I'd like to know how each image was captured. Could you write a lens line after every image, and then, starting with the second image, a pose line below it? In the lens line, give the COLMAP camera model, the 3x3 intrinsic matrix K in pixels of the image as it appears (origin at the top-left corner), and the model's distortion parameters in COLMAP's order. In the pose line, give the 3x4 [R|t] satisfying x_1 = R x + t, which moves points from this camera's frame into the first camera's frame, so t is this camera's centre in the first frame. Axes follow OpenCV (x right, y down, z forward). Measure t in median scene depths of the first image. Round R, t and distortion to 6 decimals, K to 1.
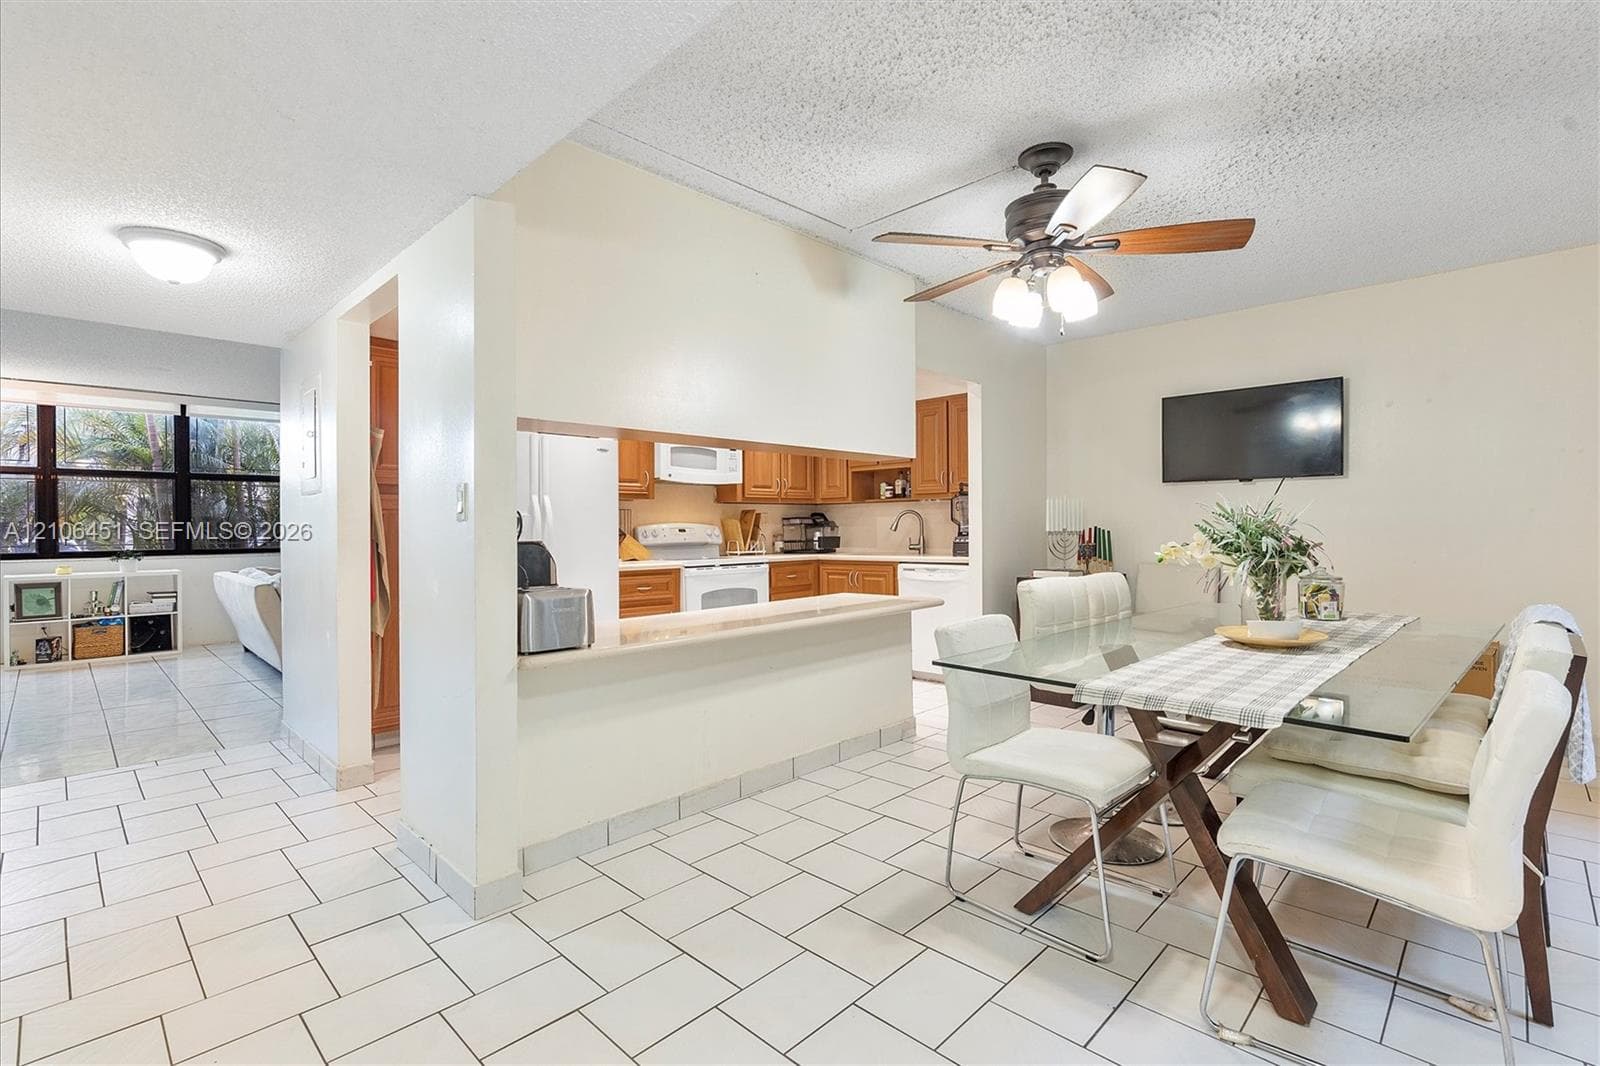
lens RADIAL K [[736.1, 0, 787.6], [0, 736.1, 526.4], [0, 0, 1]] dist [0.001133, 0.000778]
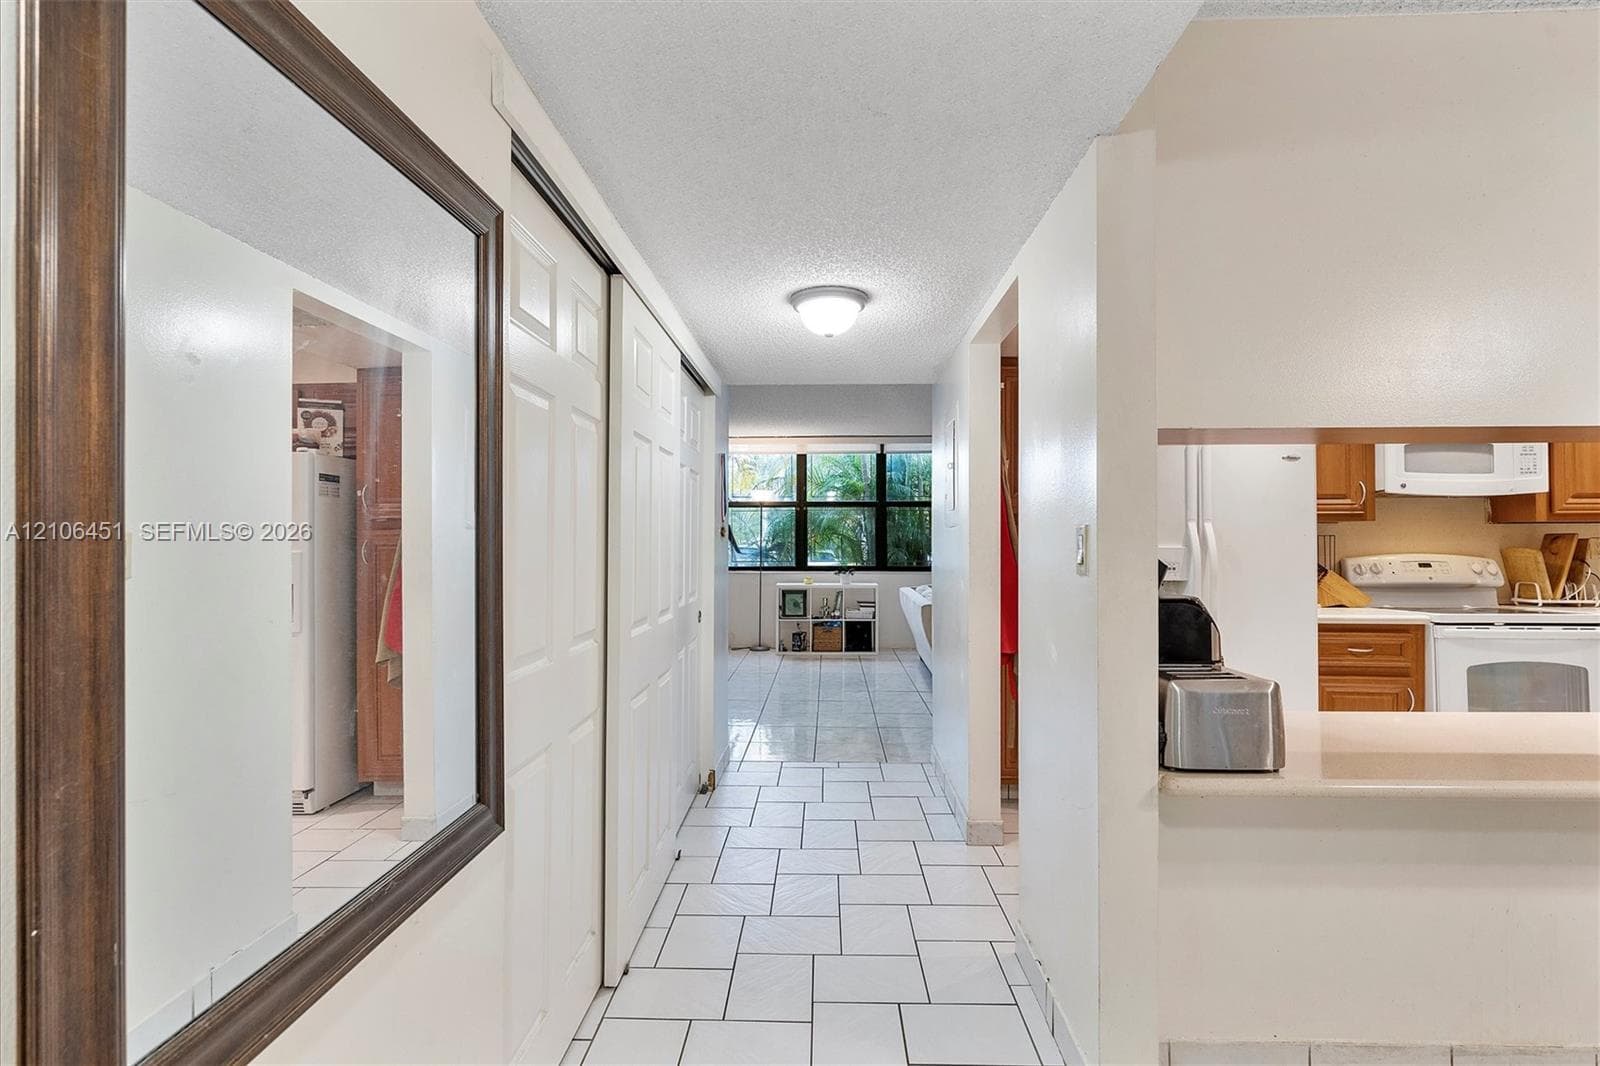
lens RADIAL K [[736.1, 0, 812.8], [0, 736.1, 528.4], [0, 0, 1]] dist [0.001133, 0.000778]
pose [[0.685402, -0.004617, -0.728150, -0.036586], [-0.003964, 0.999941, -0.010071, -0.020391], [0.728154, 0.009789, 0.685344, 0.124871]]
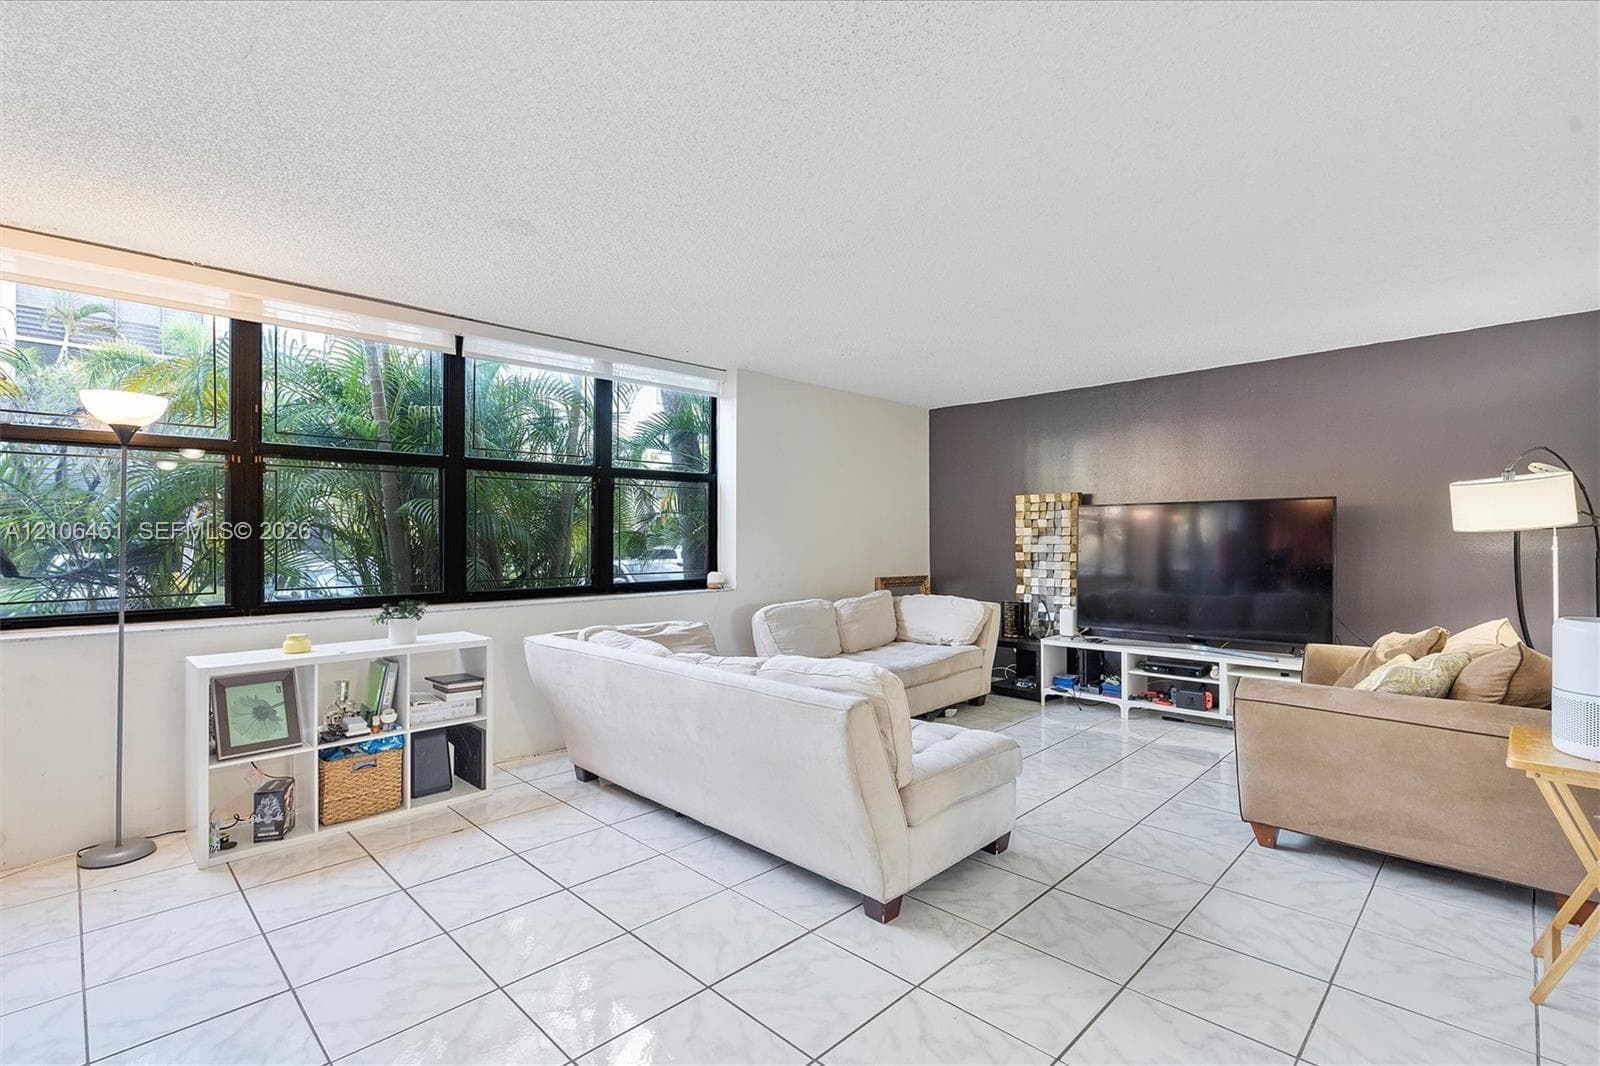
lens RADIAL K [[736.1, 0, 797.1], [0, 736.1, 534.1], [0, 0, 1]] dist [0.001133, 0.000778]
pose [[0.999902, 0.010371, 0.009444, -0.675248], [-0.010380, 0.999946, 0.000828, -0.019878], [-0.009435, -0.000926, 0.999955, 0.518859]]
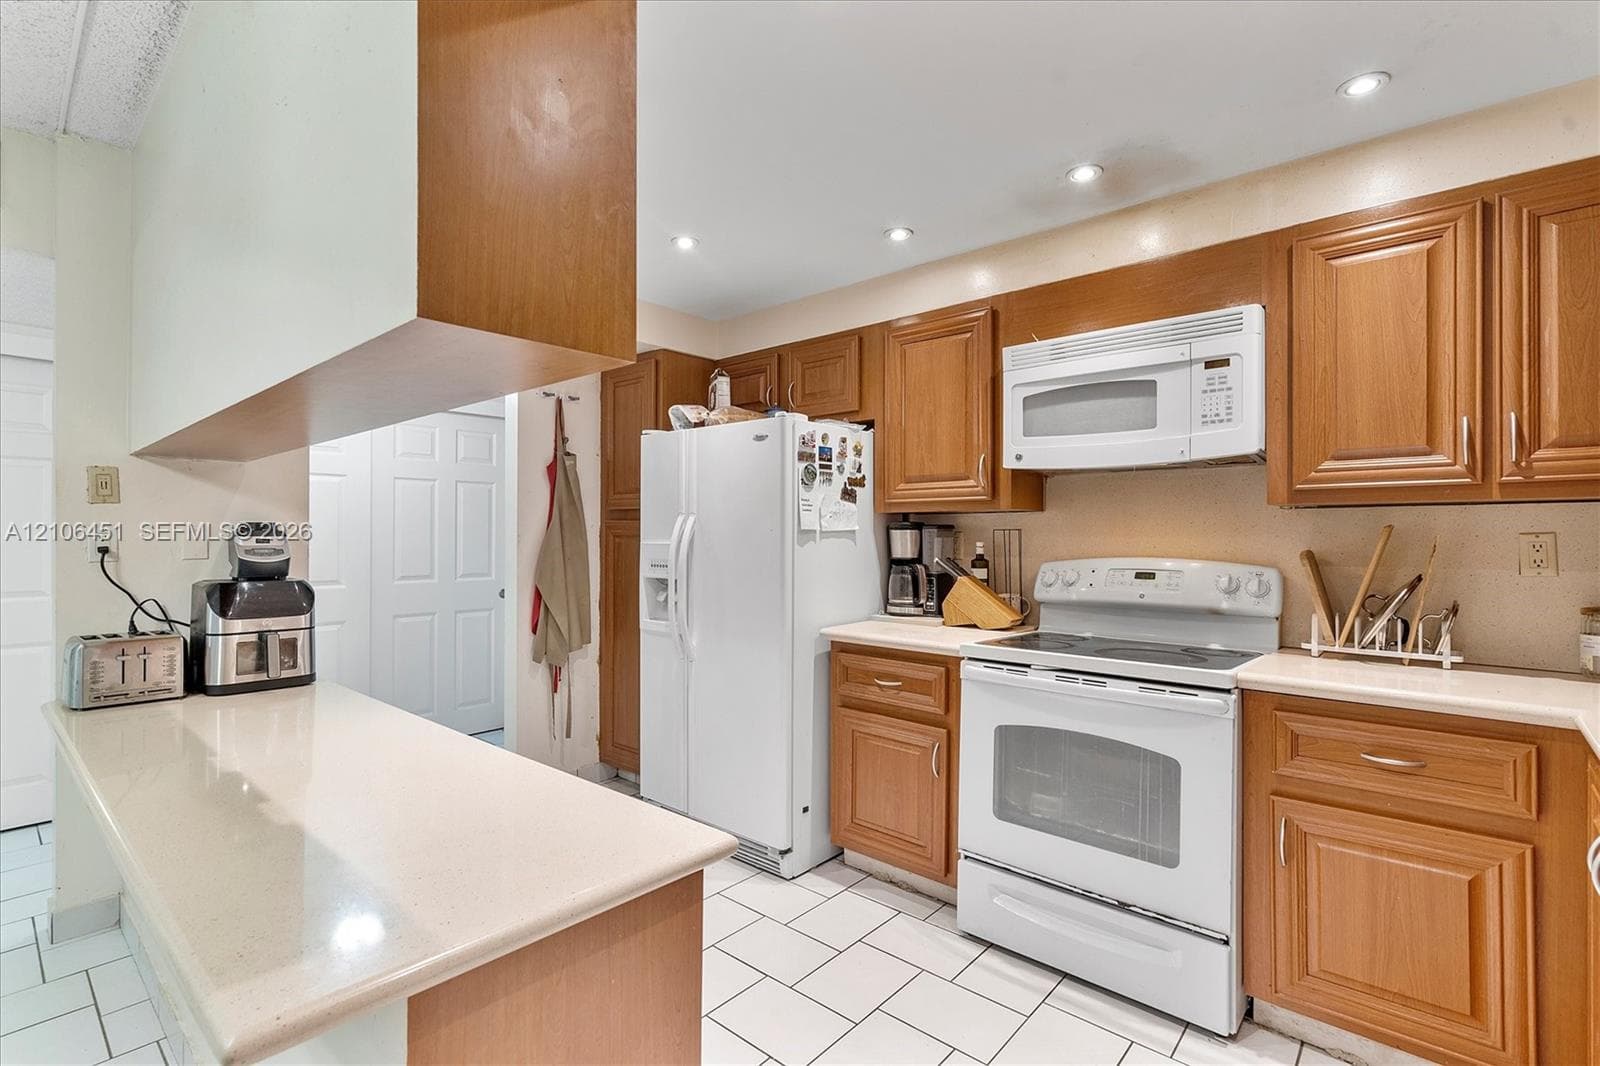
lens RADIAL K [[736.1, 0, 794.1], [0, 736.1, 518.6], [0, 0, 1]] dist [0.001133, 0.000778]
pose [[0.078076, -0.015705, -0.996824, 0.294242], [-0.002567, 0.999869, -0.015955, -0.021912], [0.996944, 0.003805, 0.078026, 0.803010]]
